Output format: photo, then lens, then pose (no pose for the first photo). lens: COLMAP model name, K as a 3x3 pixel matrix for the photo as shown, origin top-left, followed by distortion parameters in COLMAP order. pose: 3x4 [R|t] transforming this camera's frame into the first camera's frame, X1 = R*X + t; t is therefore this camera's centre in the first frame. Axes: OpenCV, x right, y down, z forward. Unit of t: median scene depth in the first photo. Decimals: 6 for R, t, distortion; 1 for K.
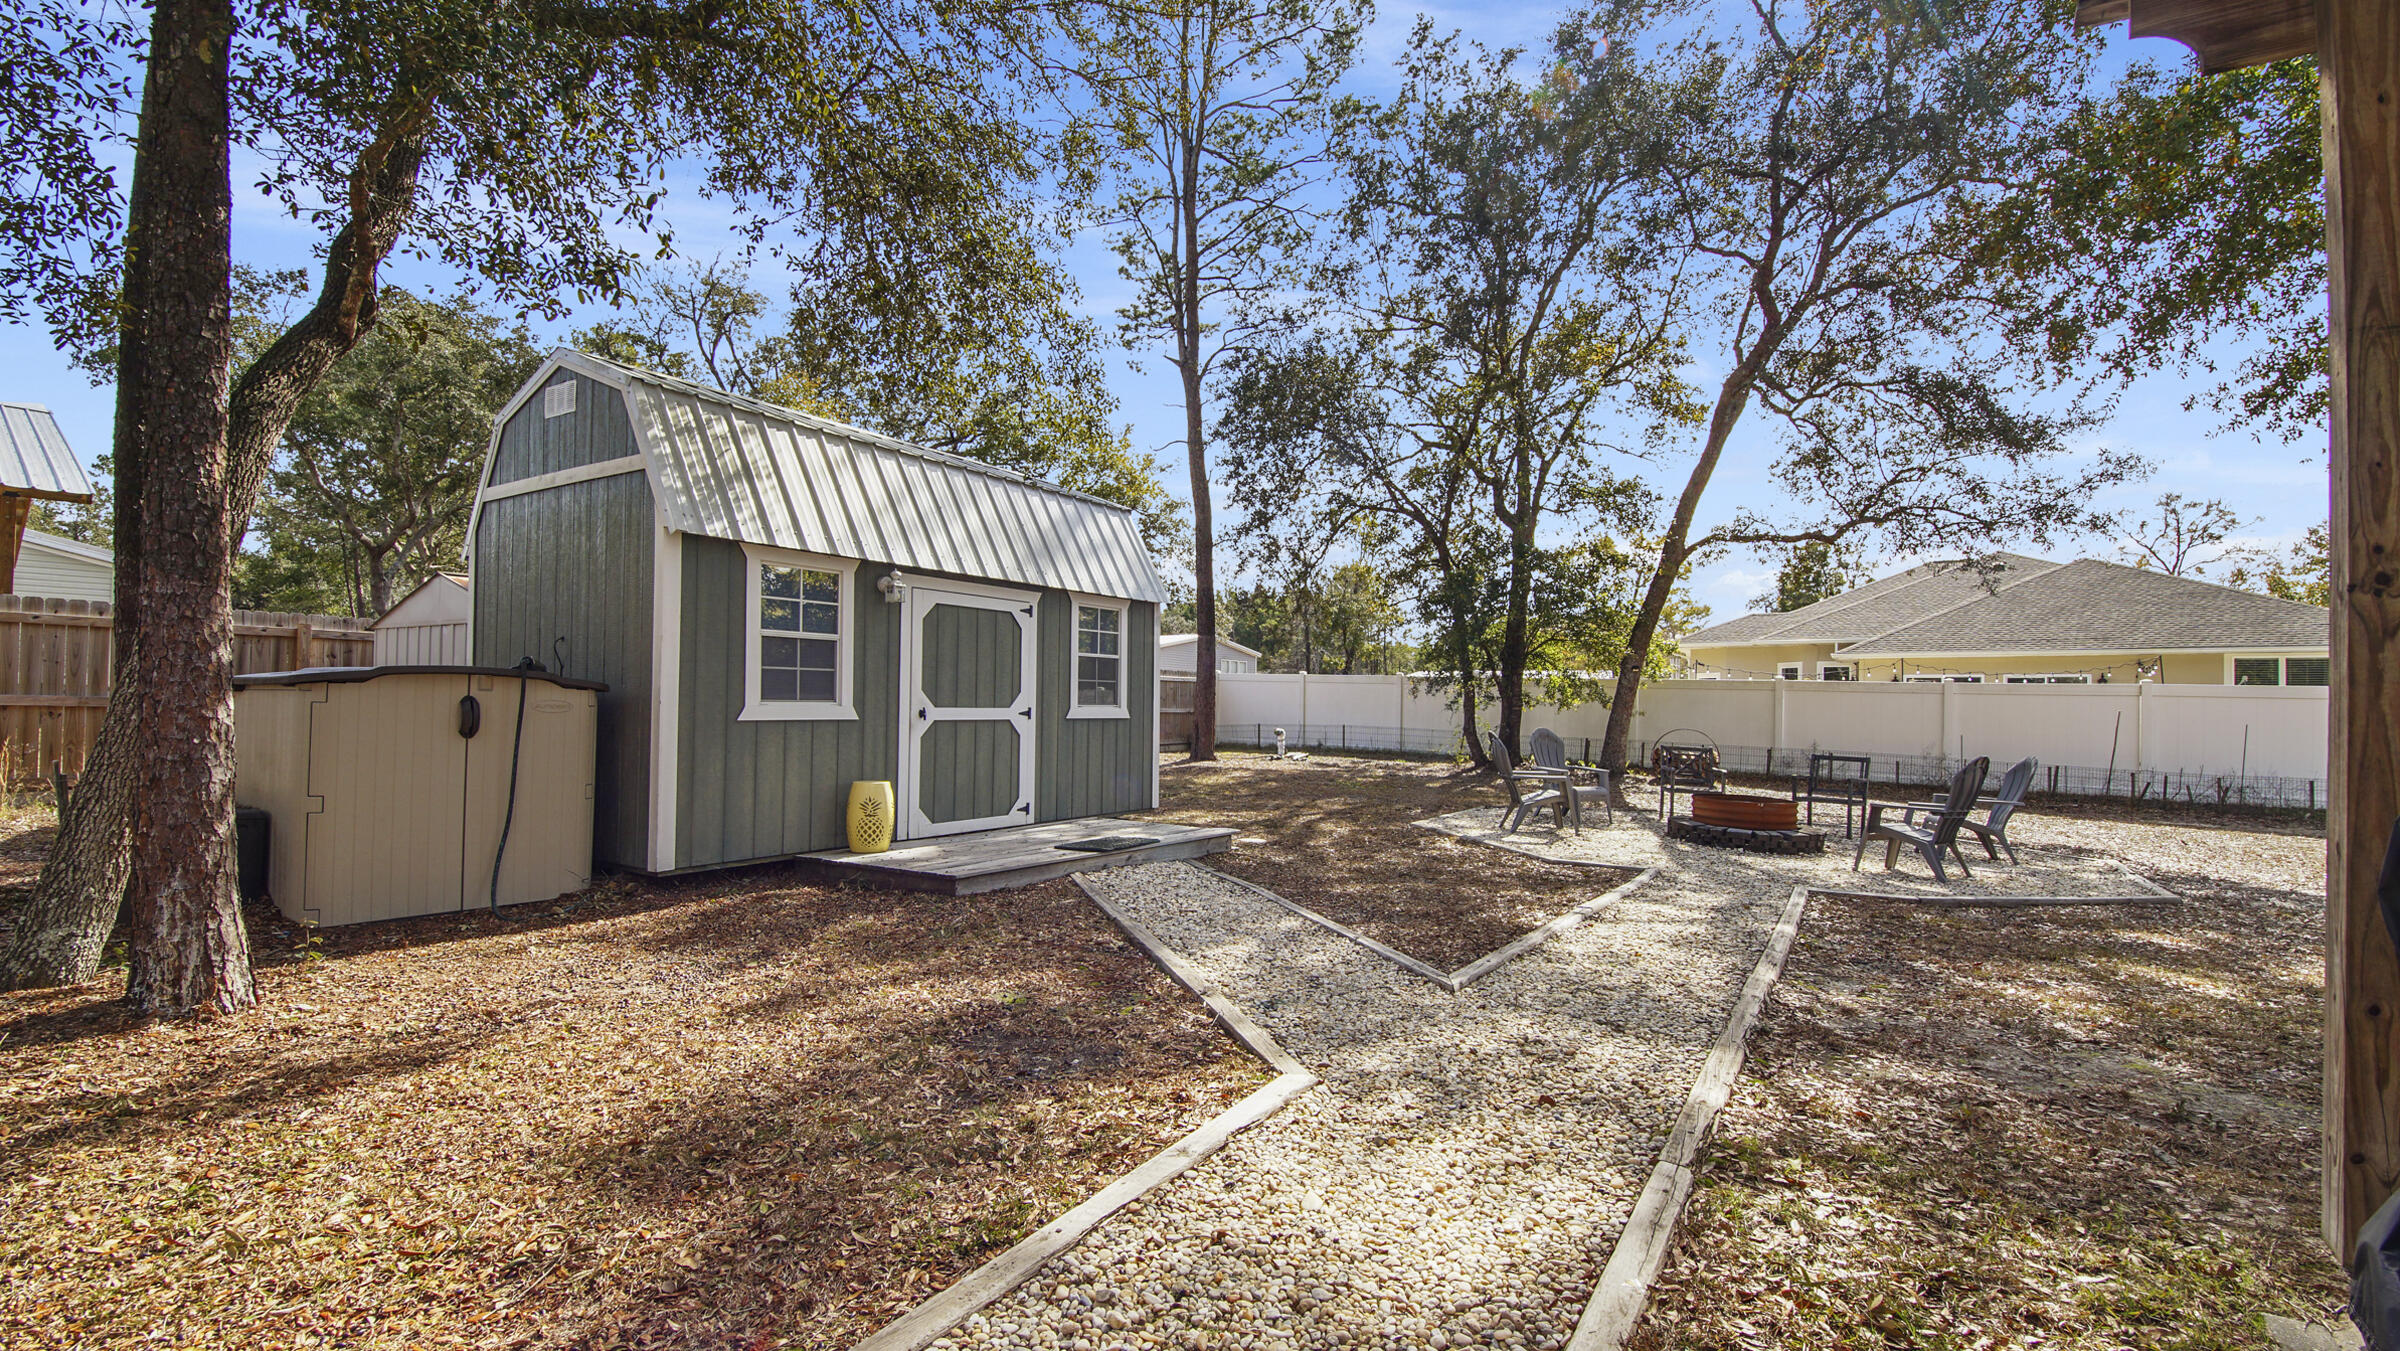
lens RADIAL K [[1078.4, 0, 1195.7], [0, 1078.4, 730.3], [0, 0, 1]] dist [0.043605, -0.023147]
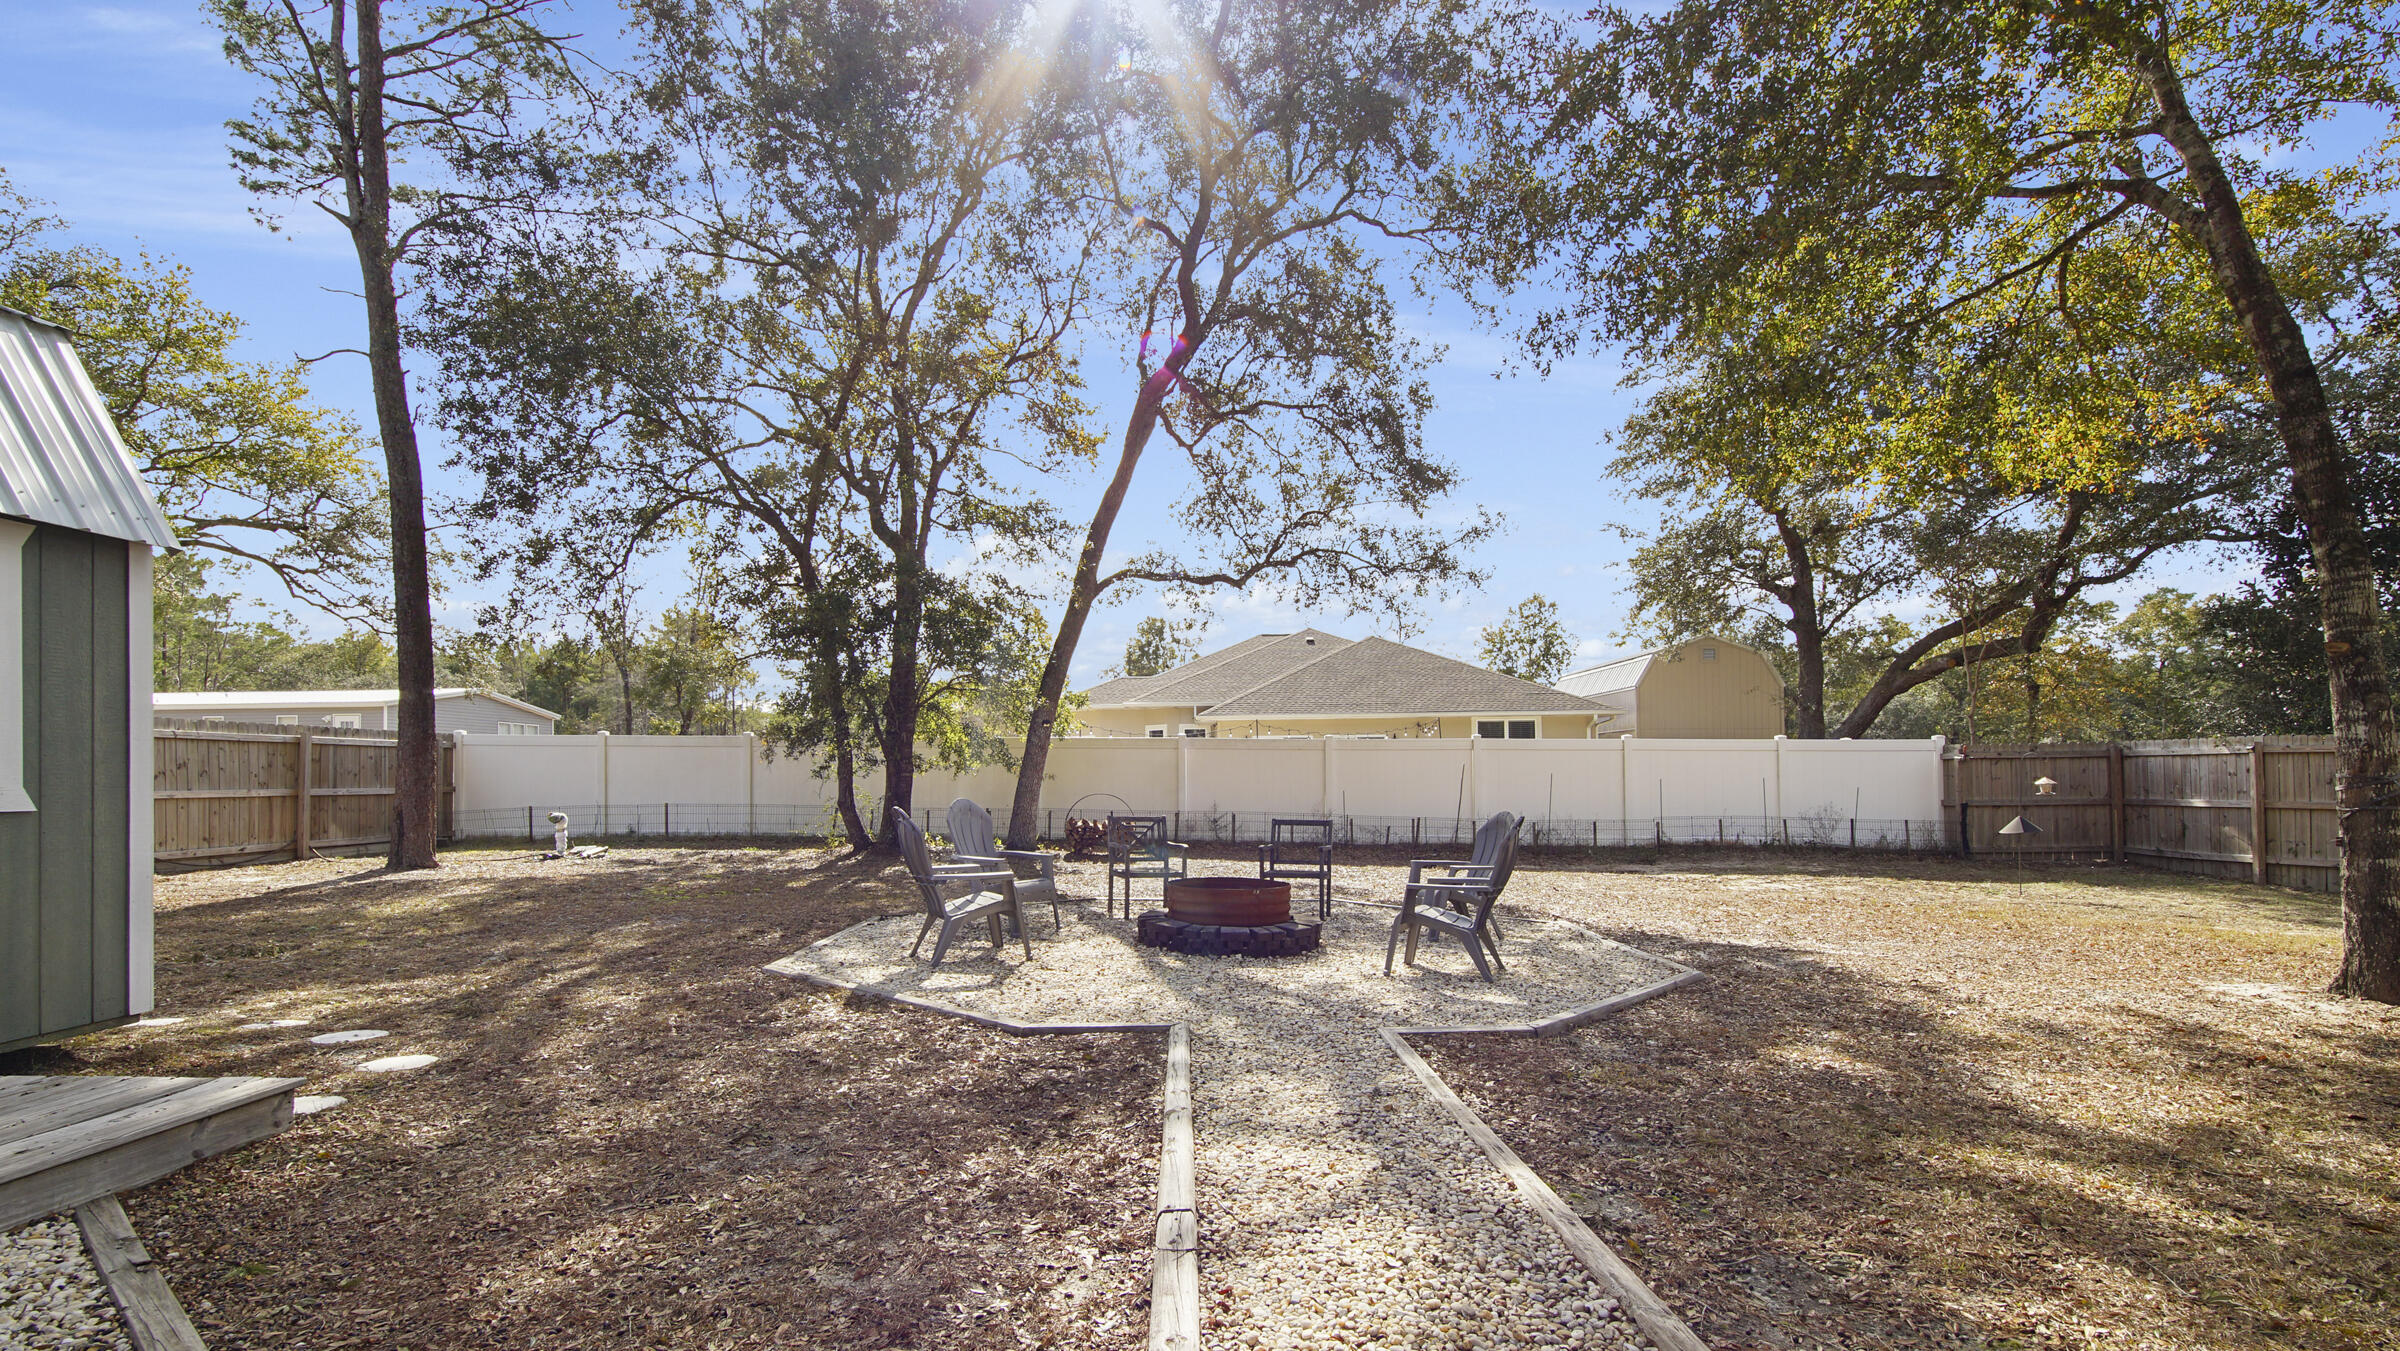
lens RADIAL K [[1078.4, 0, 1195.7], [0, 1078.4, 730.3], [0, 0, 1]] dist [0.043605, -0.023147]
pose [[0.840292, -0.000563, 0.542134, 0.047370], [0.035838, 0.997870, -0.054512, -0.001636], [-0.540948, 0.065235, 0.838522, 0.226505]]
